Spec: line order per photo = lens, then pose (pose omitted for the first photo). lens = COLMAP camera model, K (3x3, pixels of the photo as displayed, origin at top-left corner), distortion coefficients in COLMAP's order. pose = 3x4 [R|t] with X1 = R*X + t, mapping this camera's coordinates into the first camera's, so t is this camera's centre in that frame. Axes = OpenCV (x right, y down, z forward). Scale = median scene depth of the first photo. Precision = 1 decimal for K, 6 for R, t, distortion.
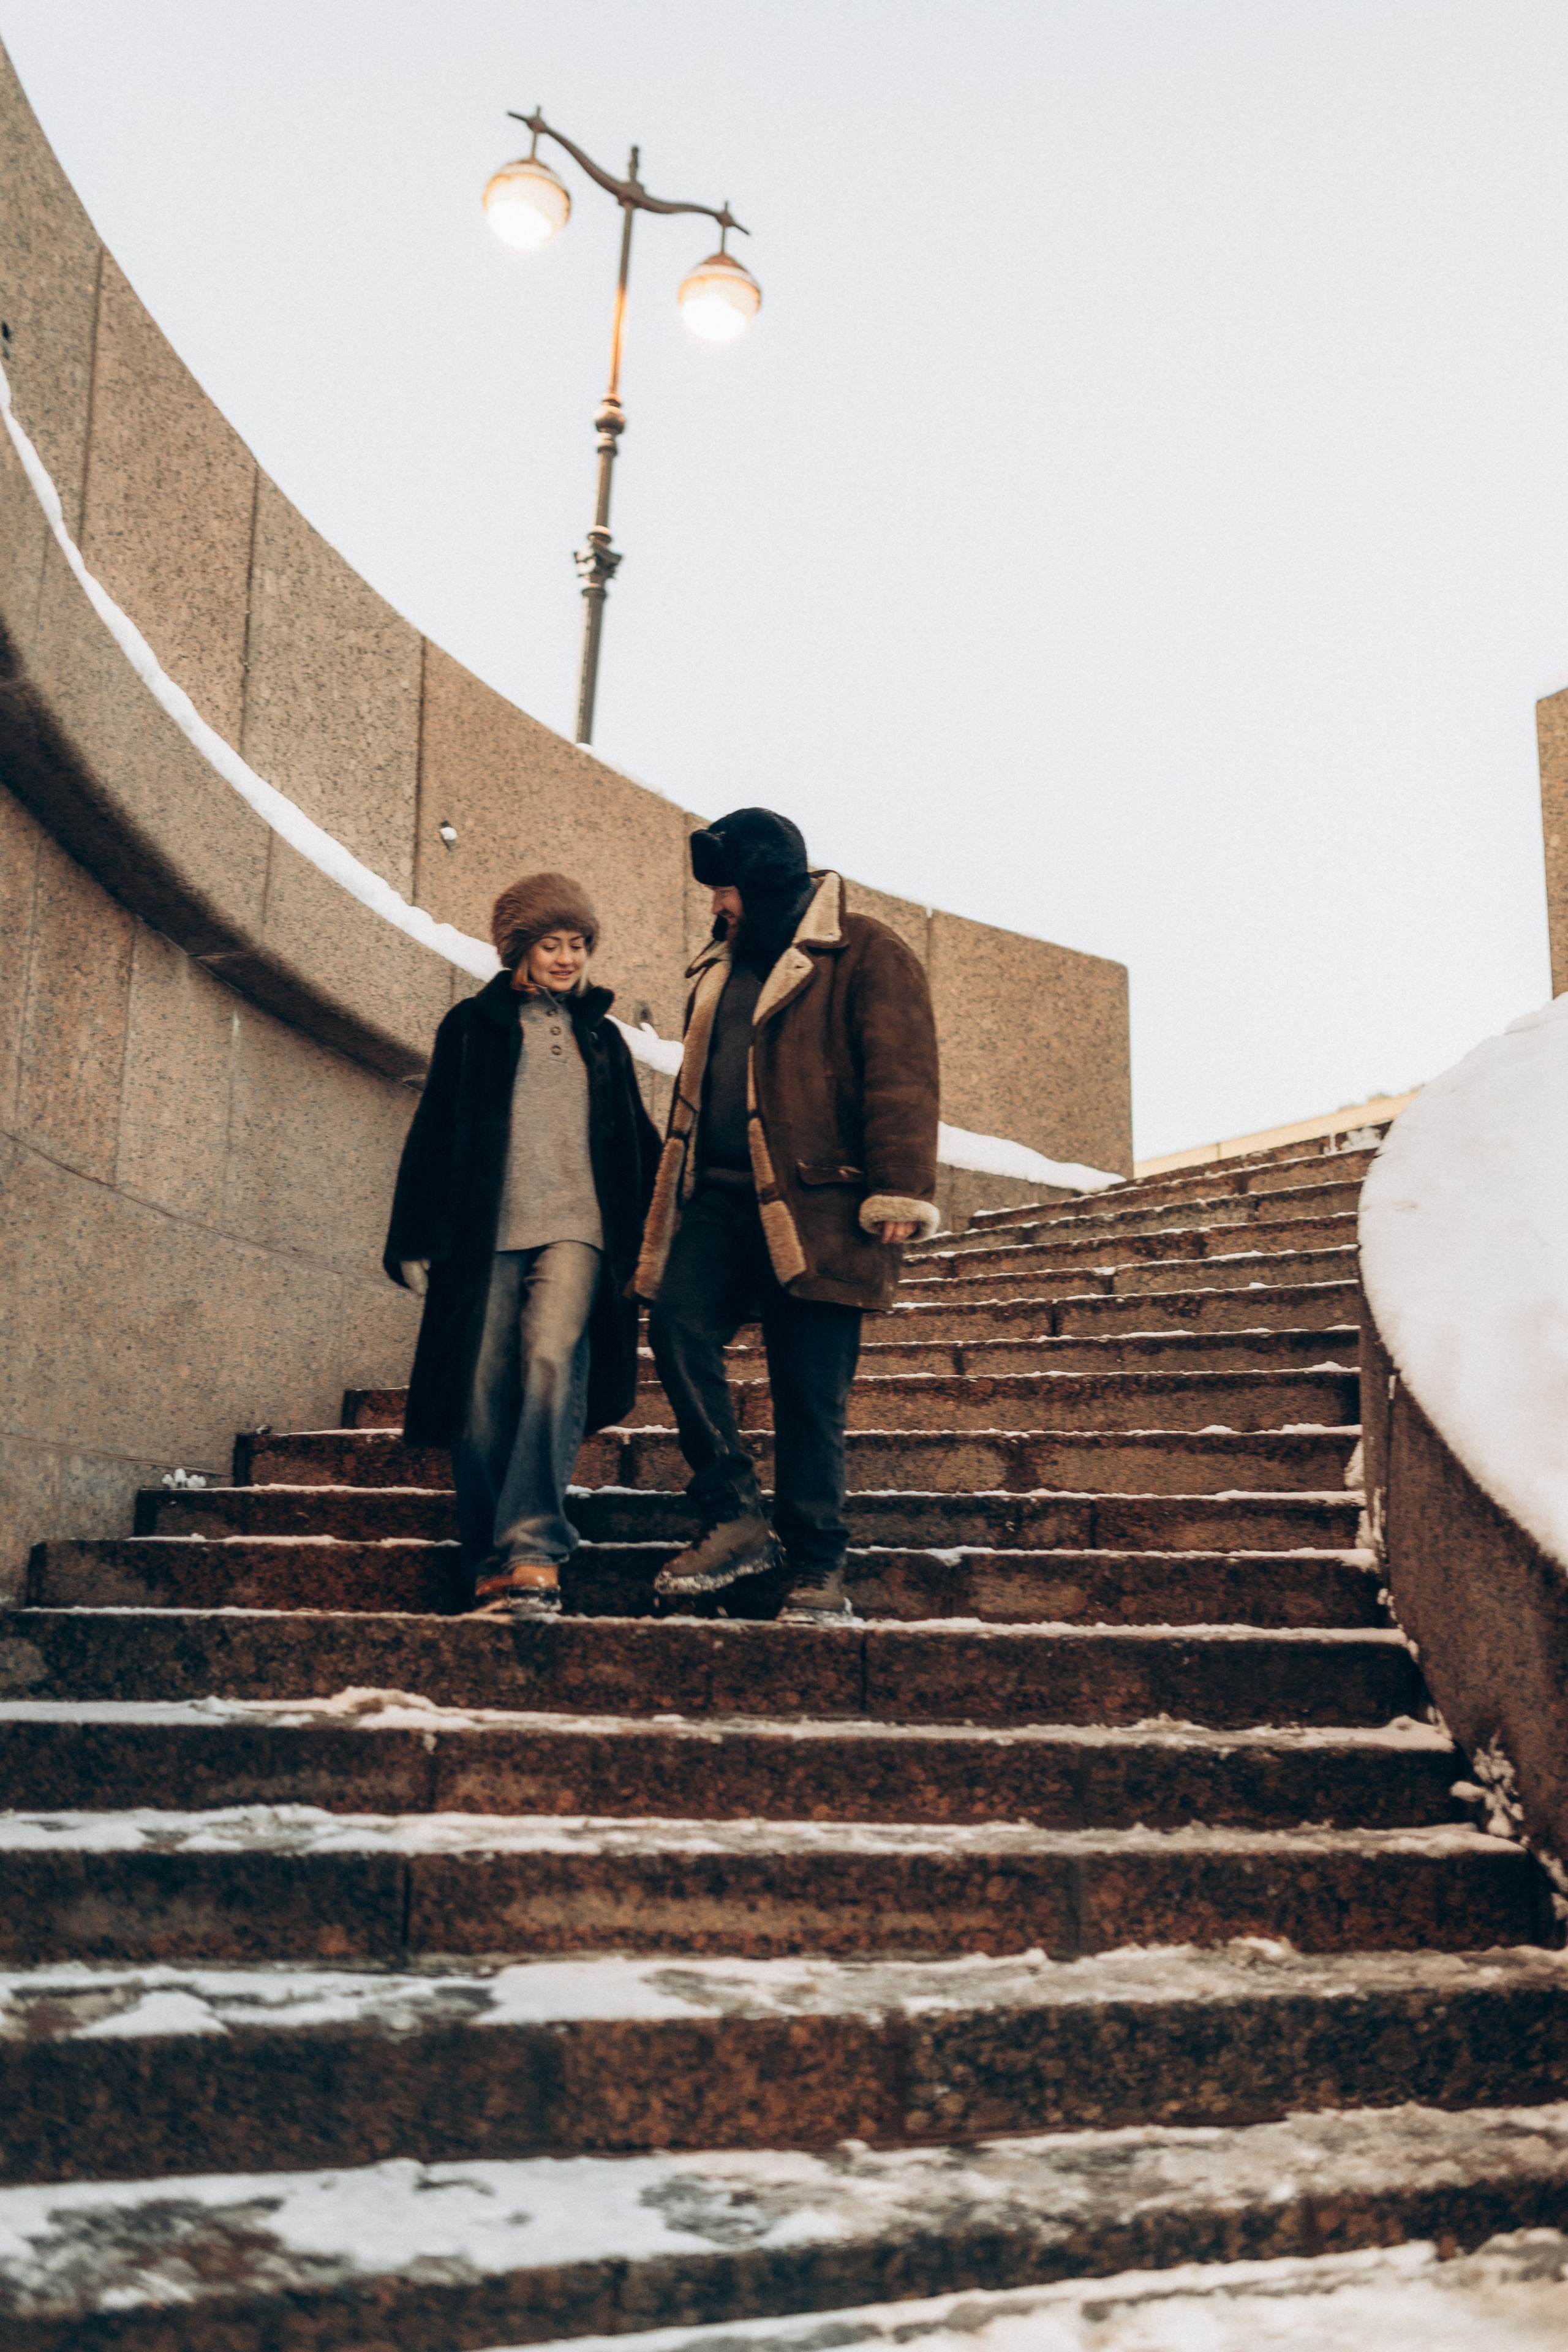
lens RADIAL K [[2255.2, 0, 779.7], [0, 2255.2, 1185.0], [0, 0, 1]] dist [0.009207, 0.000000]
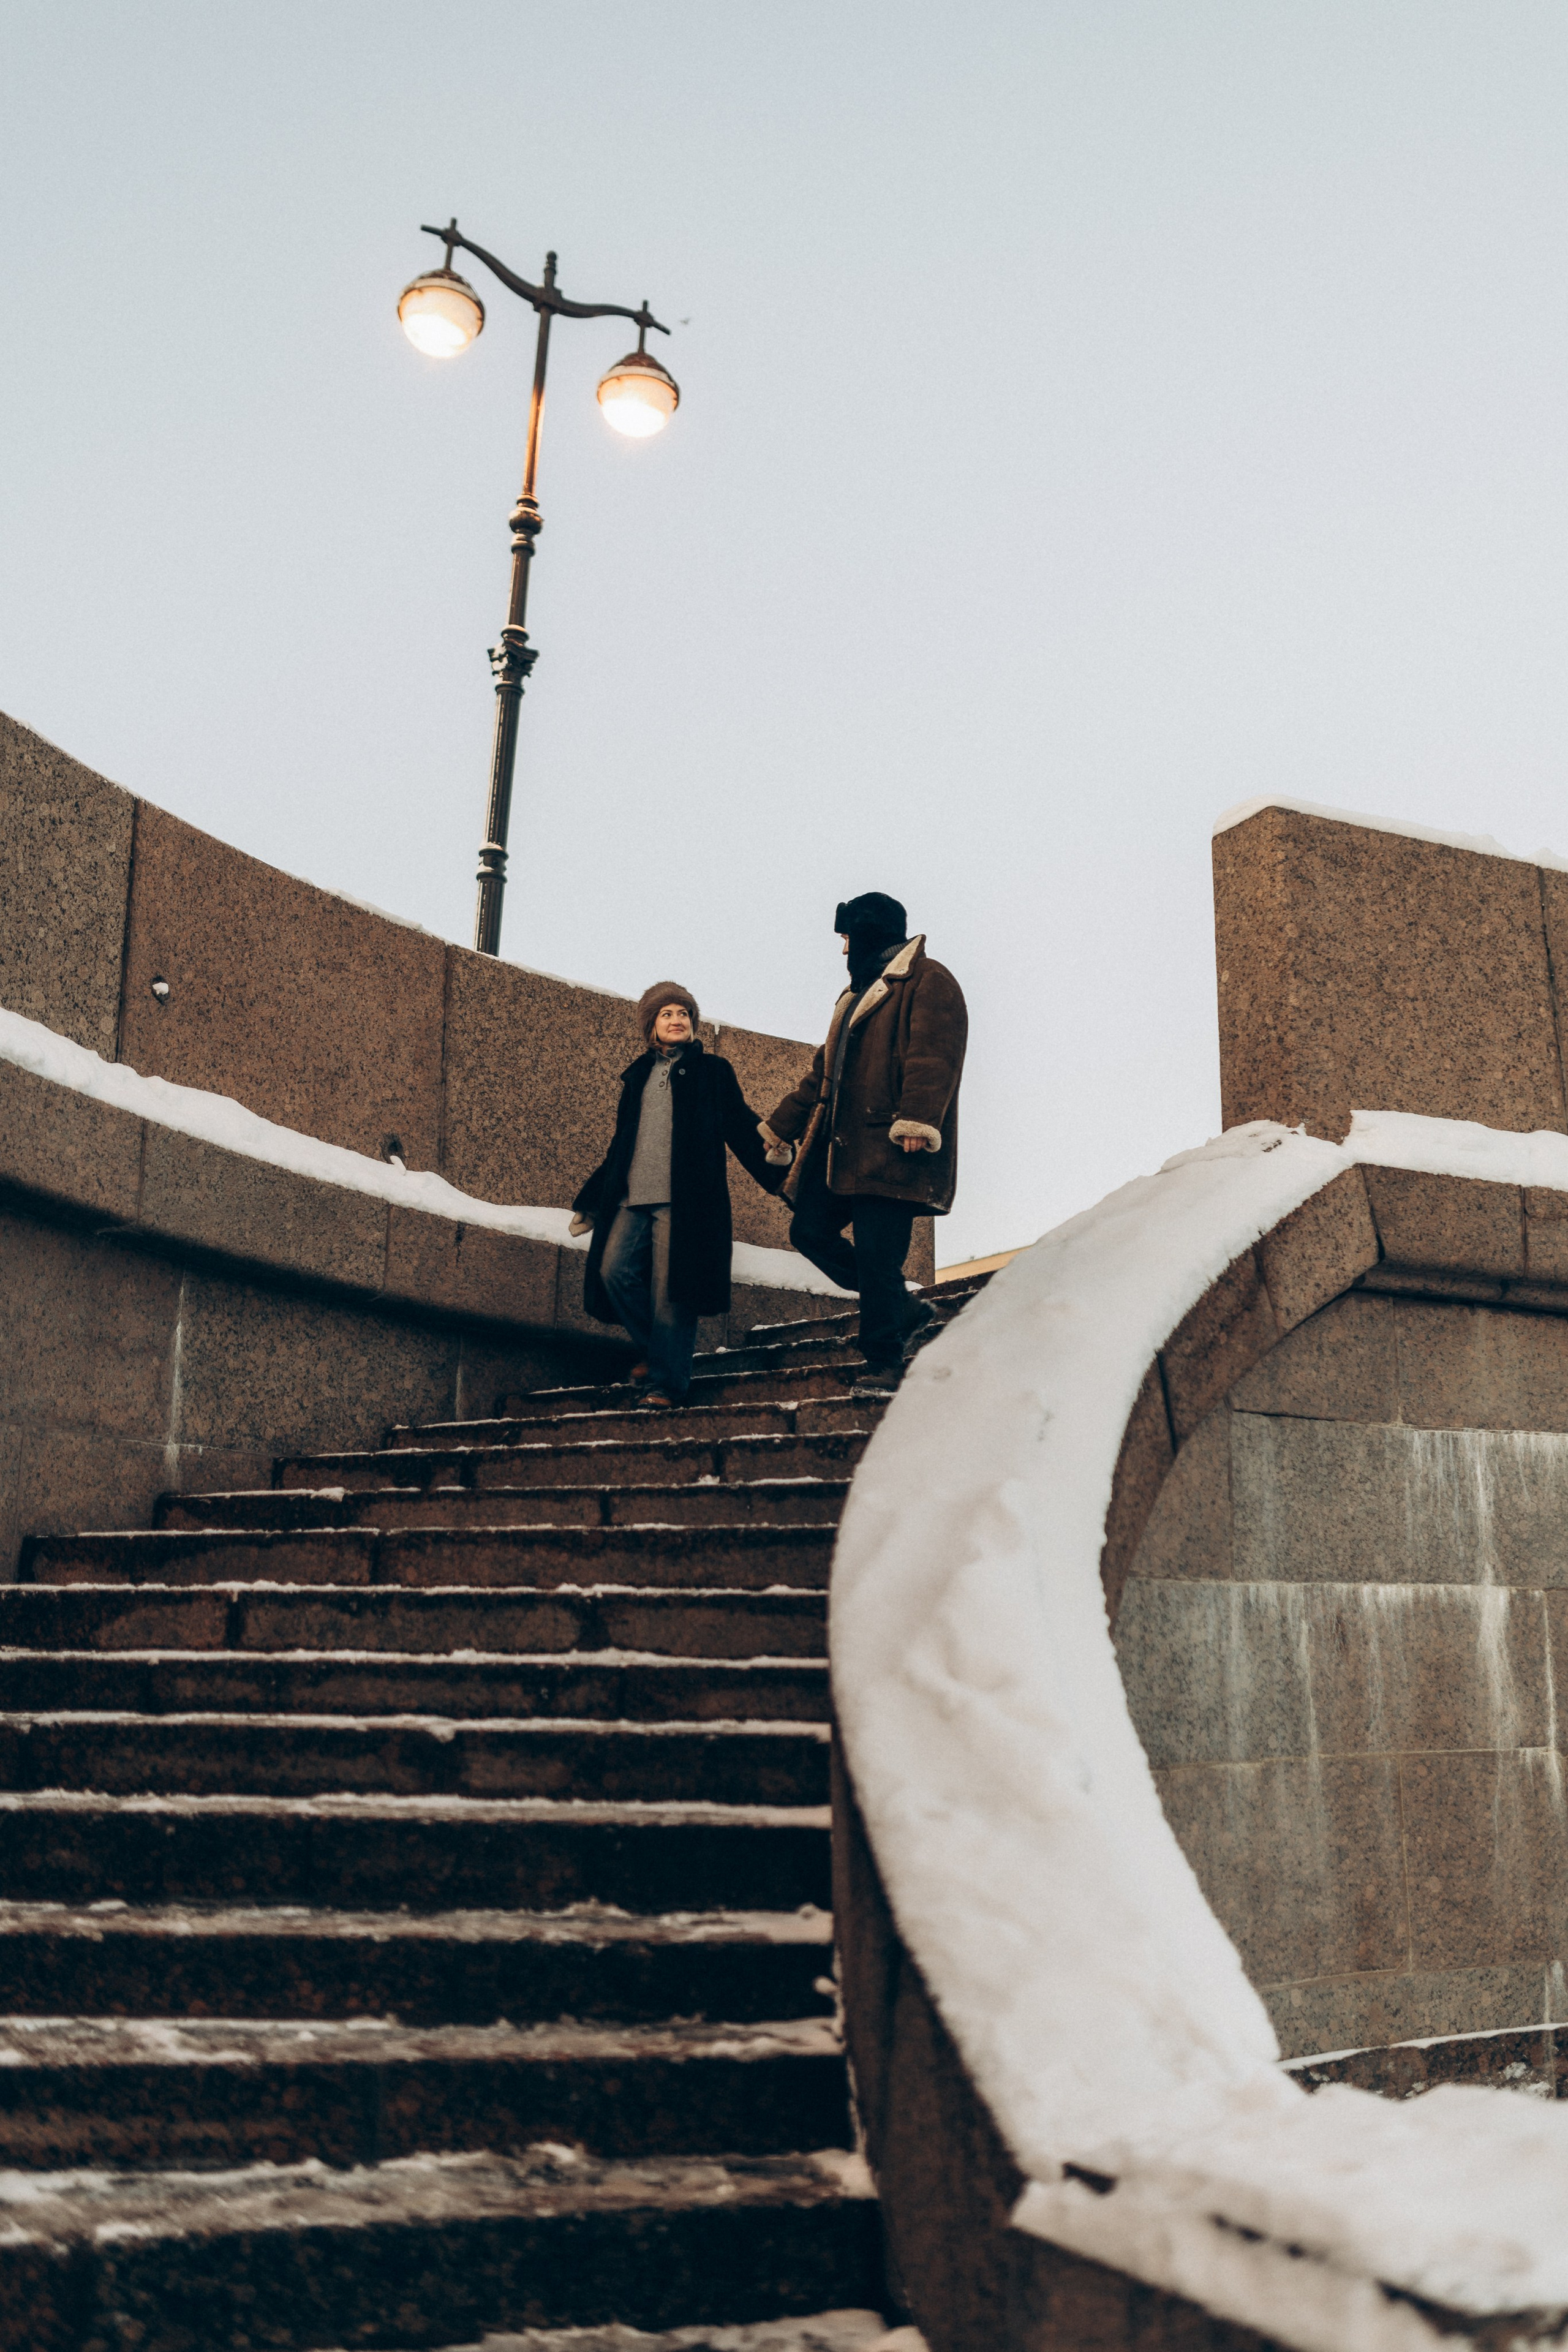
lens RADIAL K [[2255.2, 0, 792.1], [0, 2255.2, 1169.6], [0, 0, 1]] dist [0.009207, 0.000000]
pose [[0.998370, -0.015292, -0.054990, 0.247861], [0.014291, 0.999726, -0.018557, -0.060613], [0.055259, 0.017740, 0.998314, -0.025814]]
